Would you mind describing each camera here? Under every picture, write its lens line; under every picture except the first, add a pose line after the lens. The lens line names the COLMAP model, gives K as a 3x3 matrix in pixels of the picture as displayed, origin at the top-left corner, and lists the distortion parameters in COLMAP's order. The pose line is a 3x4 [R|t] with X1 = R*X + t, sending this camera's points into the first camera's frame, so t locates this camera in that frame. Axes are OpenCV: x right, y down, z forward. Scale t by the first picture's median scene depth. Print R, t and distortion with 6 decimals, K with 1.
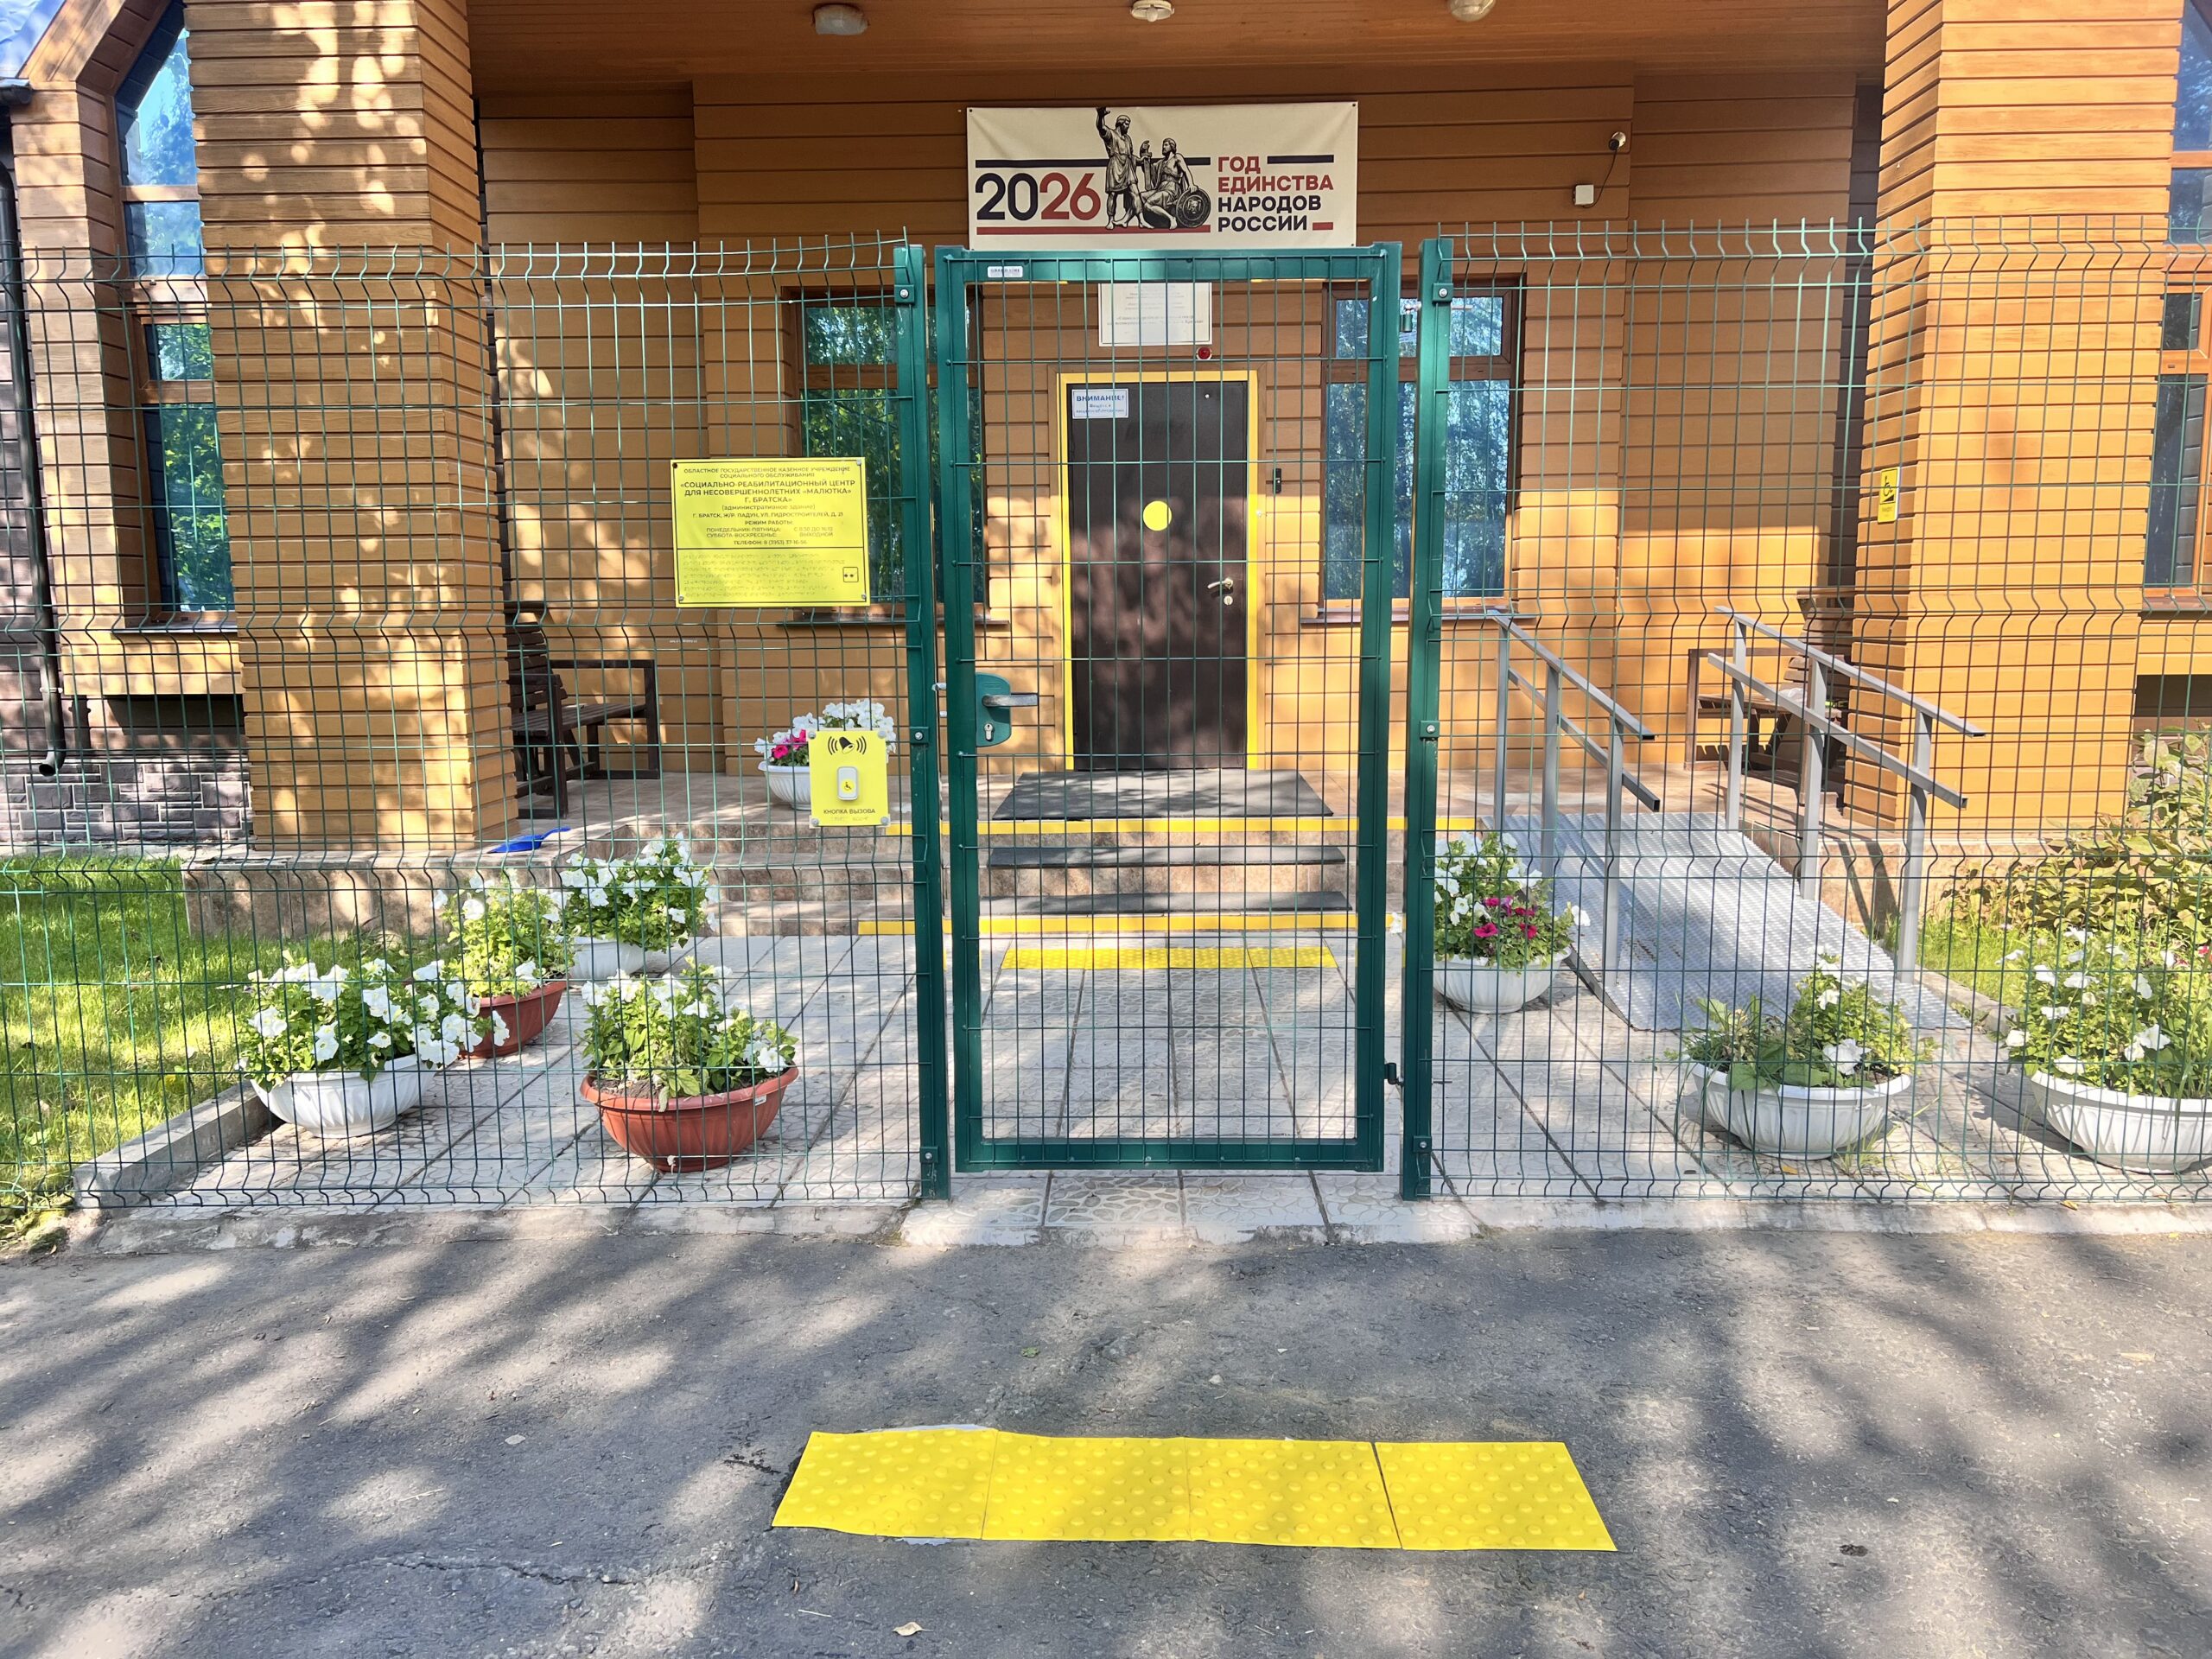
lens RADIAL K [[1665.4, 0, 1106.6], [0, 1665.4, 829.3], [0, 0, 1]] dist [0.052688, -0.050837]
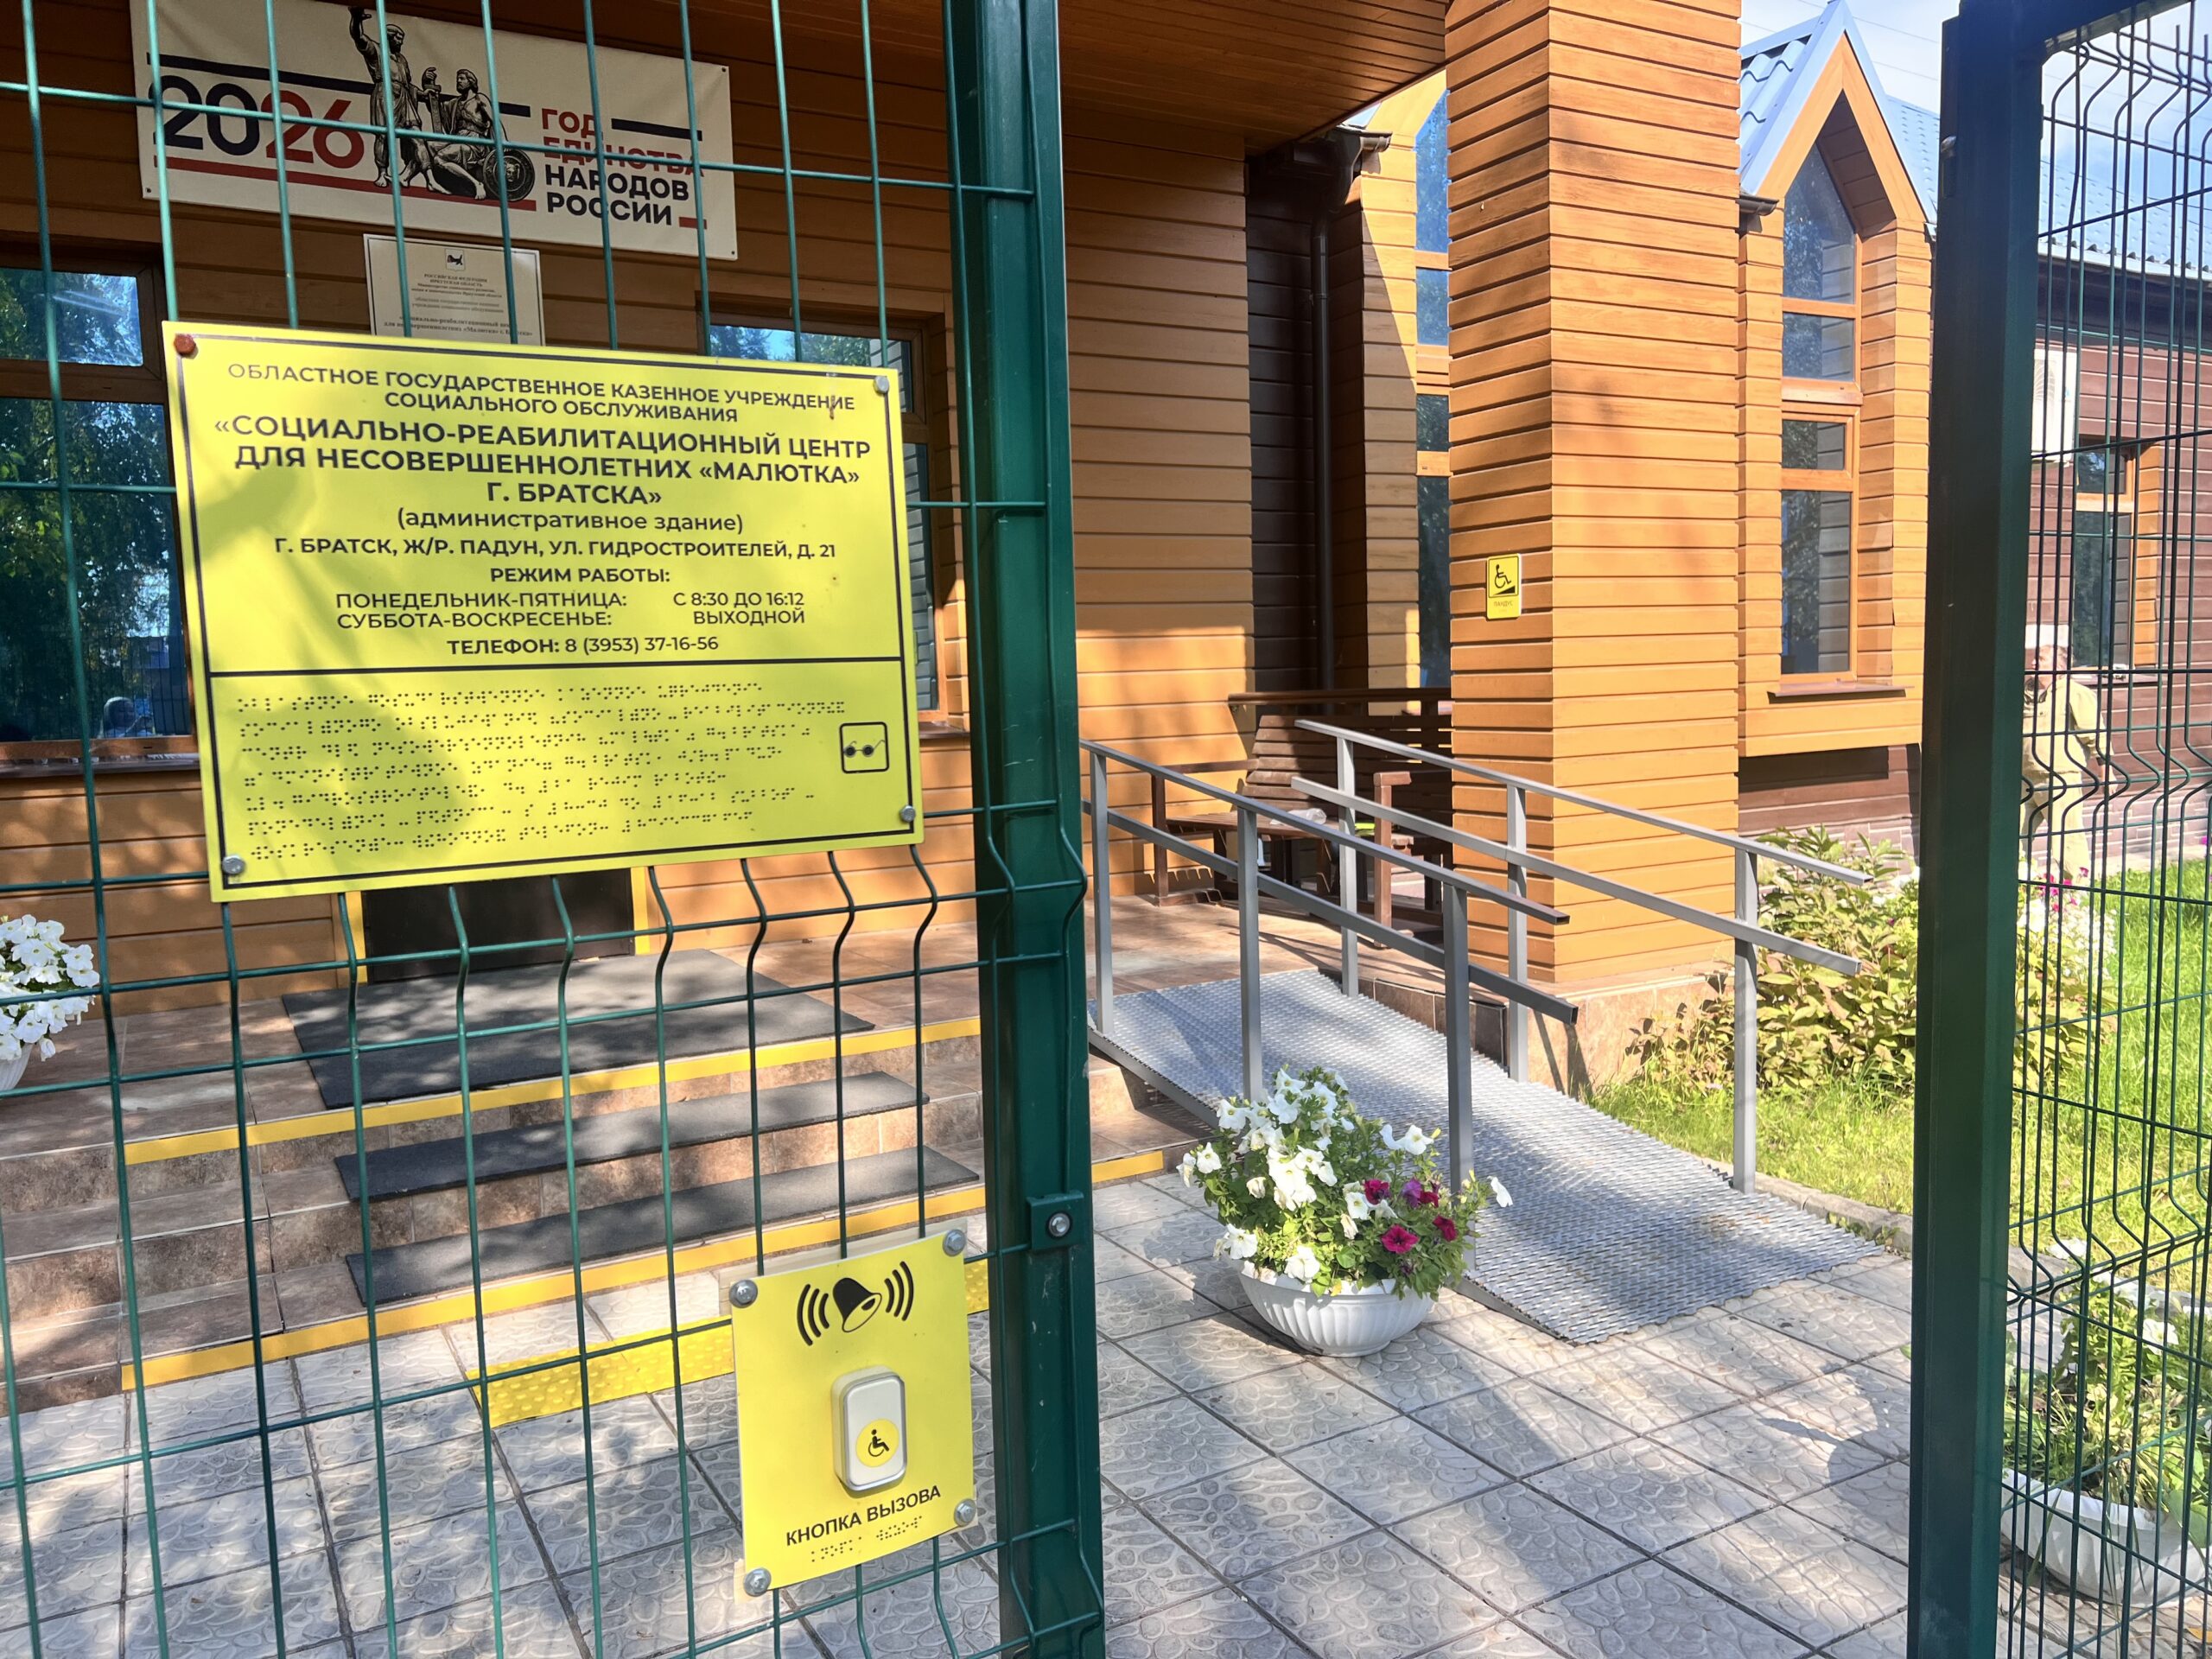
lens RADIAL K [[1665.4, 0, 1114.6], [0, 1665.4, 827.2], [0, 0, 1]] dist [0.052688, -0.050837]
pose [[0.858319, -0.060670, 0.509518, -0.106870], [0.091304, 0.995197, -0.035305, -0.049016], [-0.504928, 0.076824, 0.859736, 0.284298]]
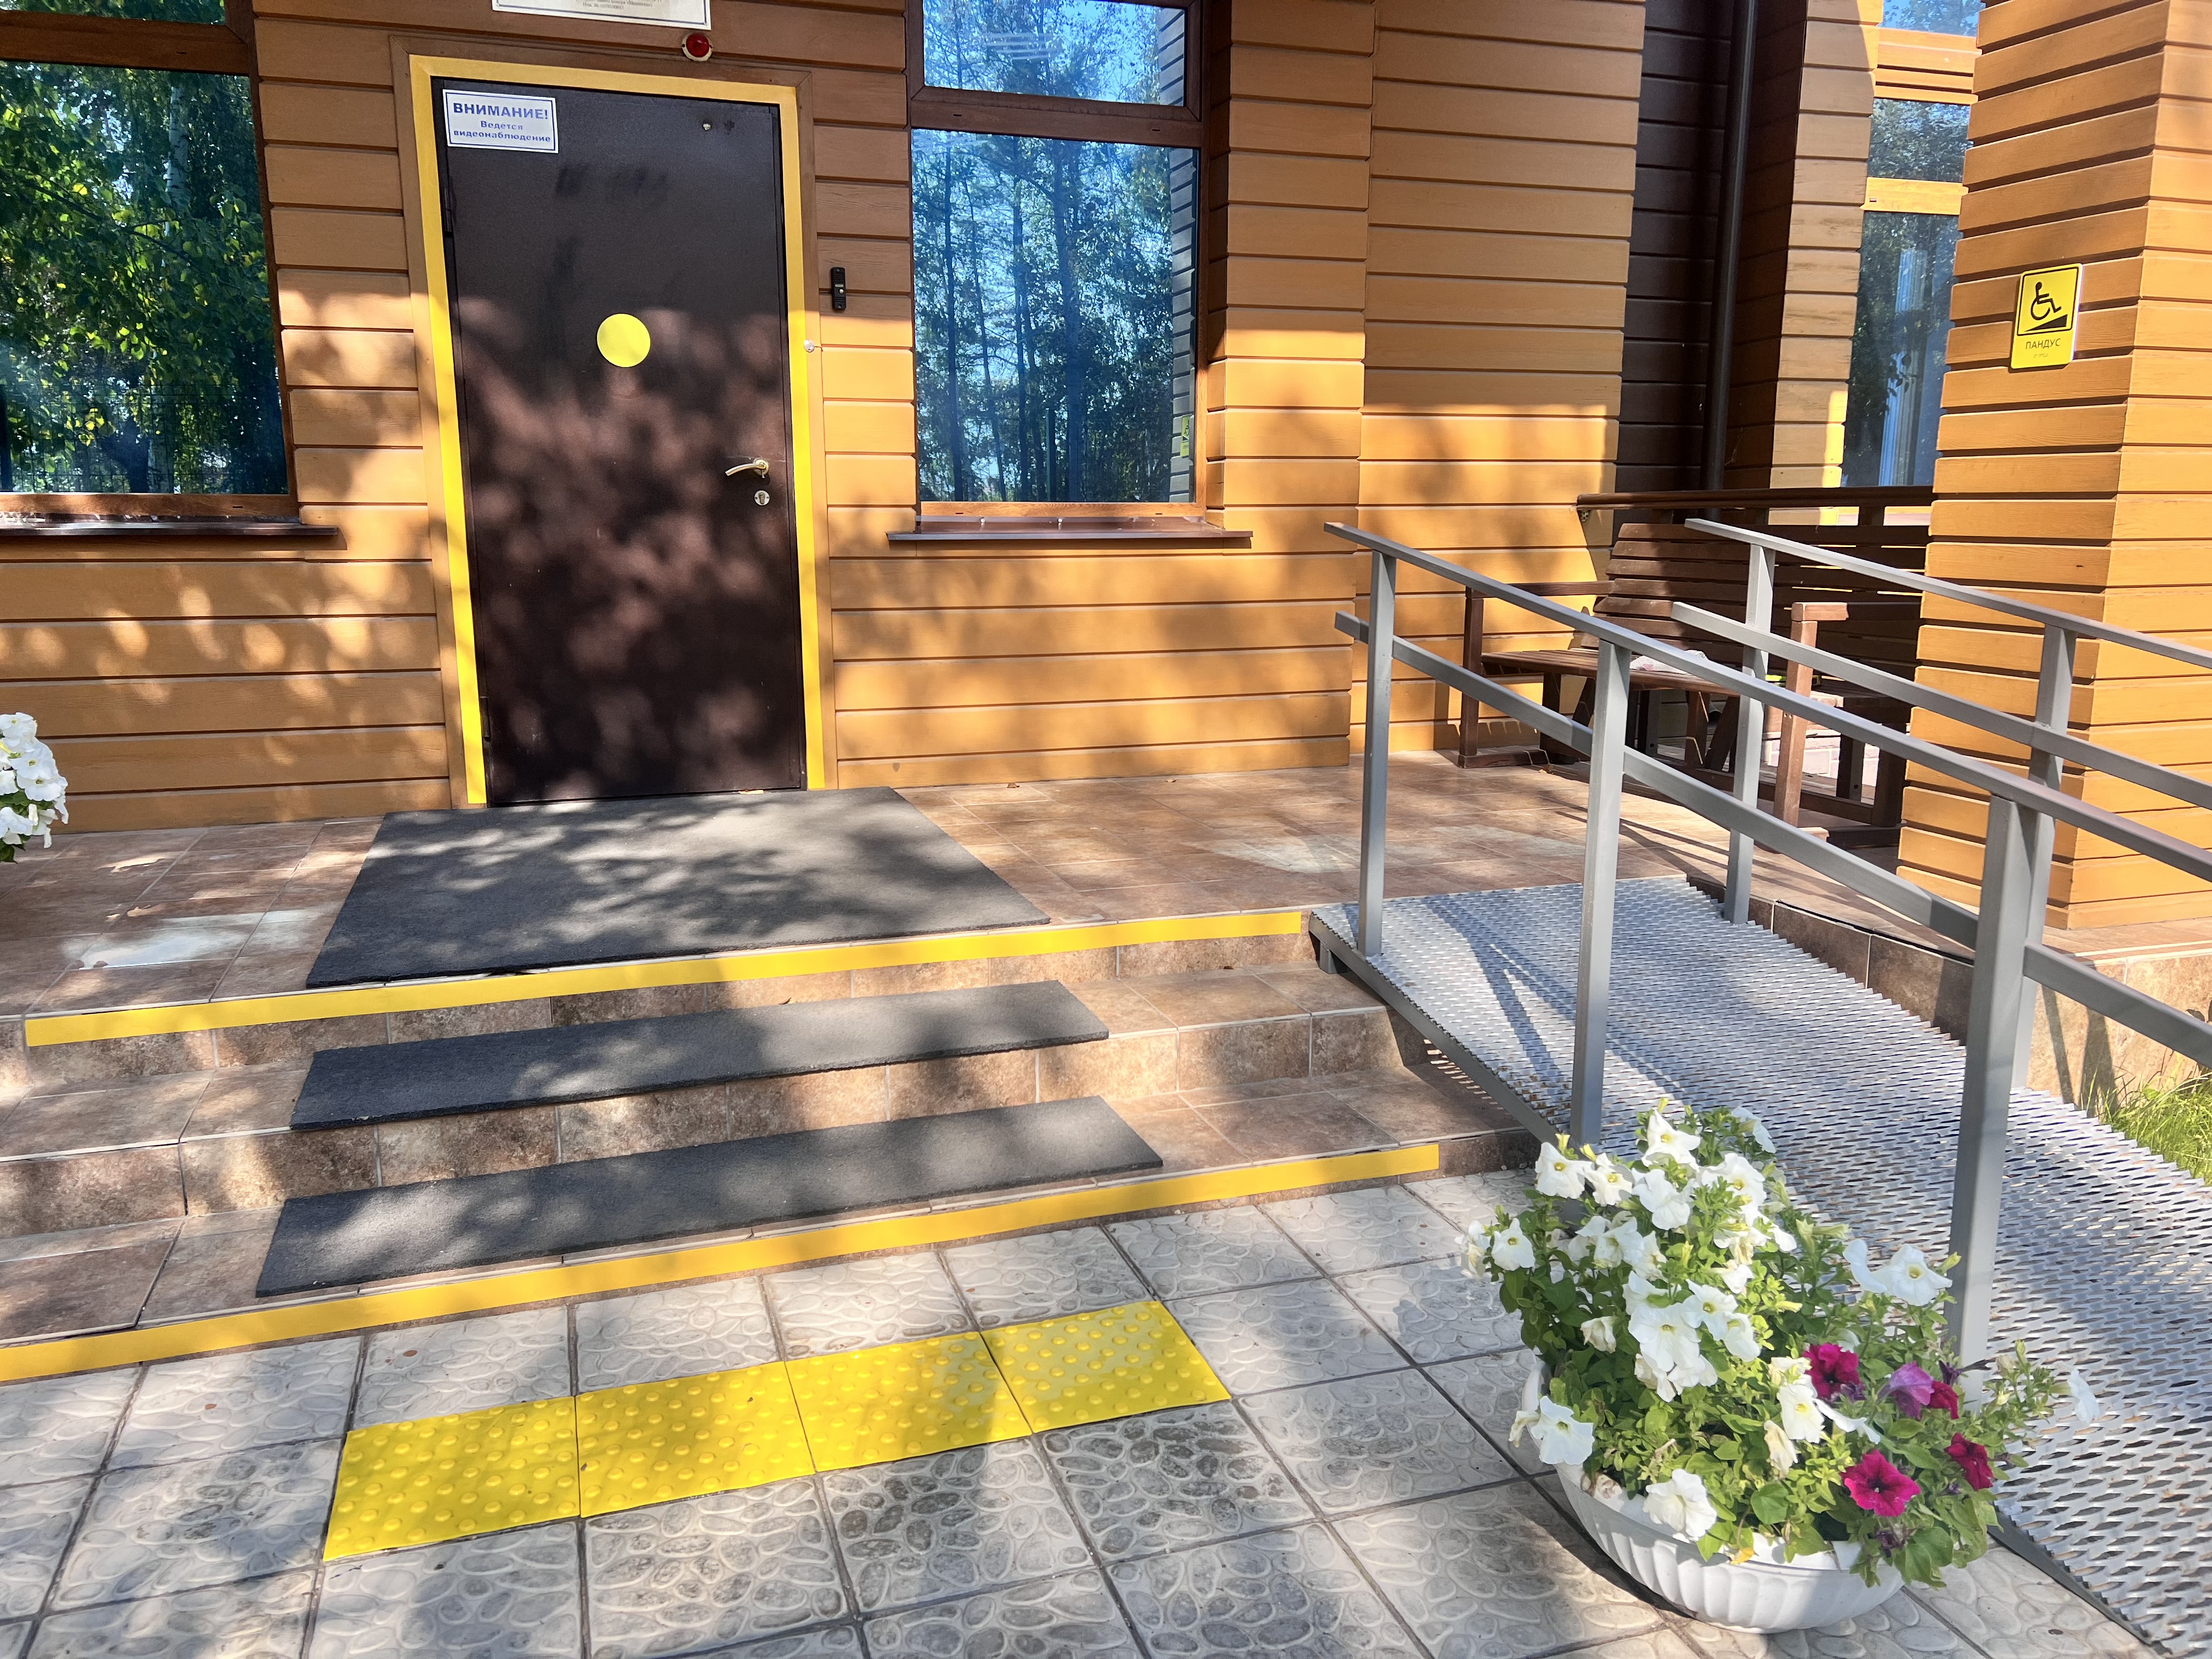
lens RADIAL K [[1665.4, 0, 1099.1], [0, 1665.4, 833.0], [0, 0, 1]] dist [0.052688, -0.050837]
pose [[0.942215, -0.051984, 0.330952, -0.014390], [0.033856, 0.997605, 0.060309, -0.055368], [-0.333294, -0.045619, 0.941719, 0.429110]]
